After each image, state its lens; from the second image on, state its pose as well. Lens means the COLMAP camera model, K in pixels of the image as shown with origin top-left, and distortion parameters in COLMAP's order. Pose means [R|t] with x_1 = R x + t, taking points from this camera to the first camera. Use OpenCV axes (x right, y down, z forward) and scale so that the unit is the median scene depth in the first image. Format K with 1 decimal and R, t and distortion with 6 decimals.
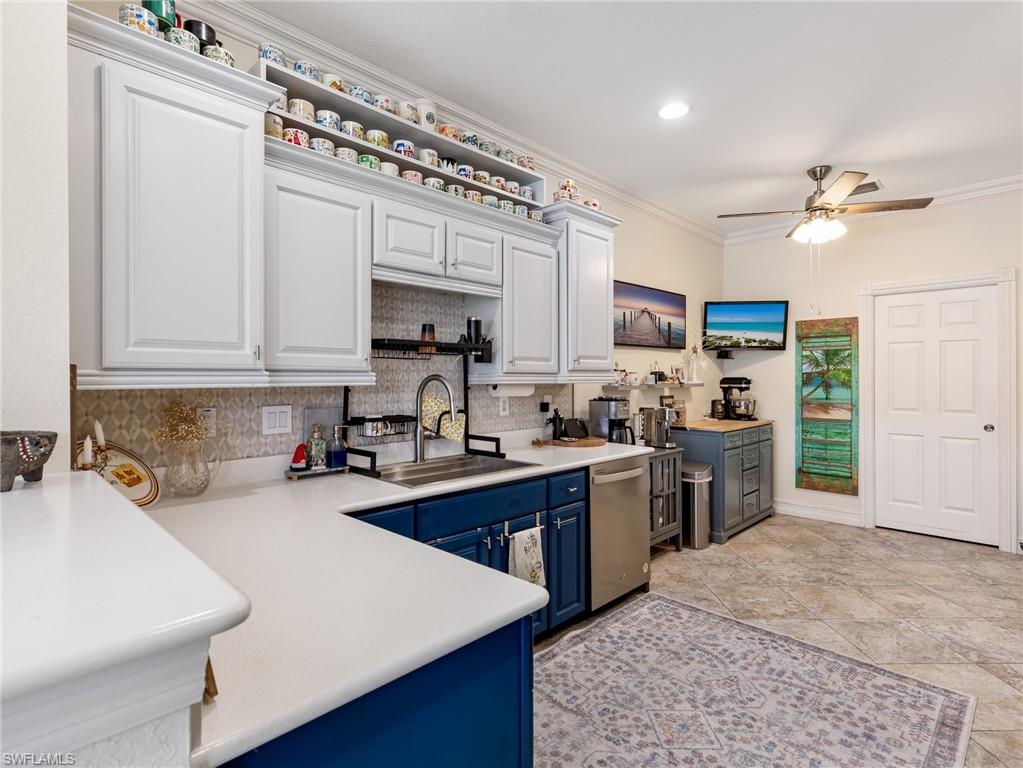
lens RADIAL K [[519.3, 0, 509.4], [0, 519.3, 379.6], [0, 0, 1]] dist [0.012165, -0.000148]
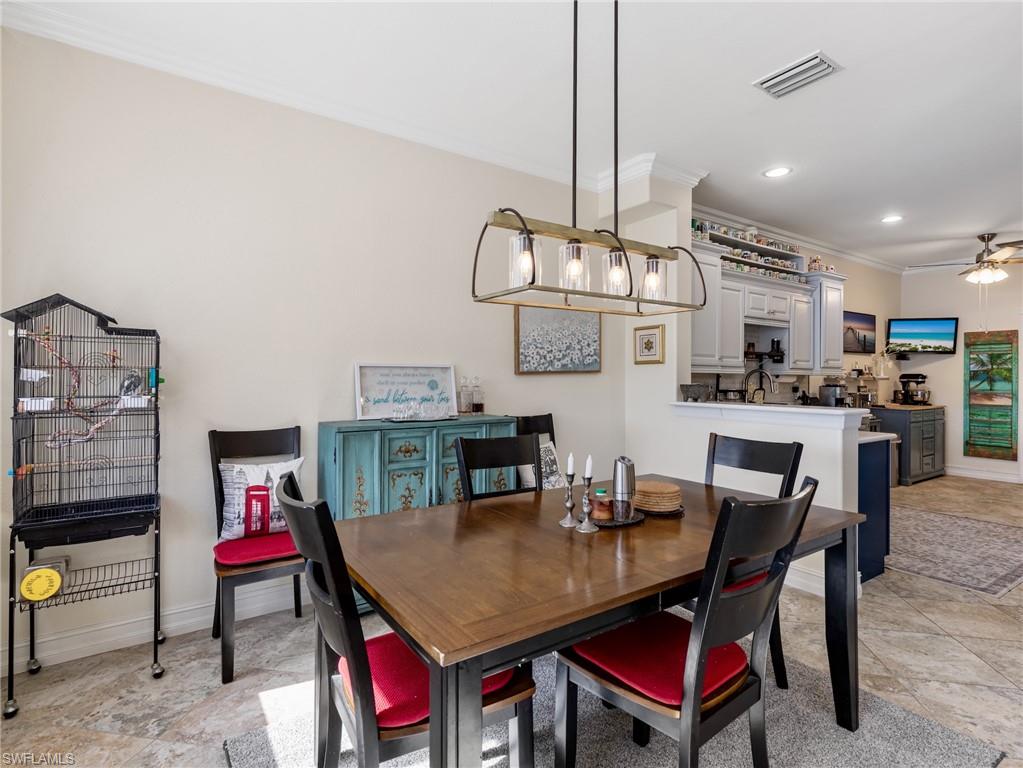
lens RADIAL K [[519.3, 0, 513.2], [0, 519.3, 377.0], [0, 0, 1]] dist [0.012165, -0.000148]
pose [[0.982874, 0.007427, -0.184128, -0.365462], [-0.008191, 0.999961, -0.003388, 0.018381], [0.184096, 0.004838, 0.982896, -0.575603]]
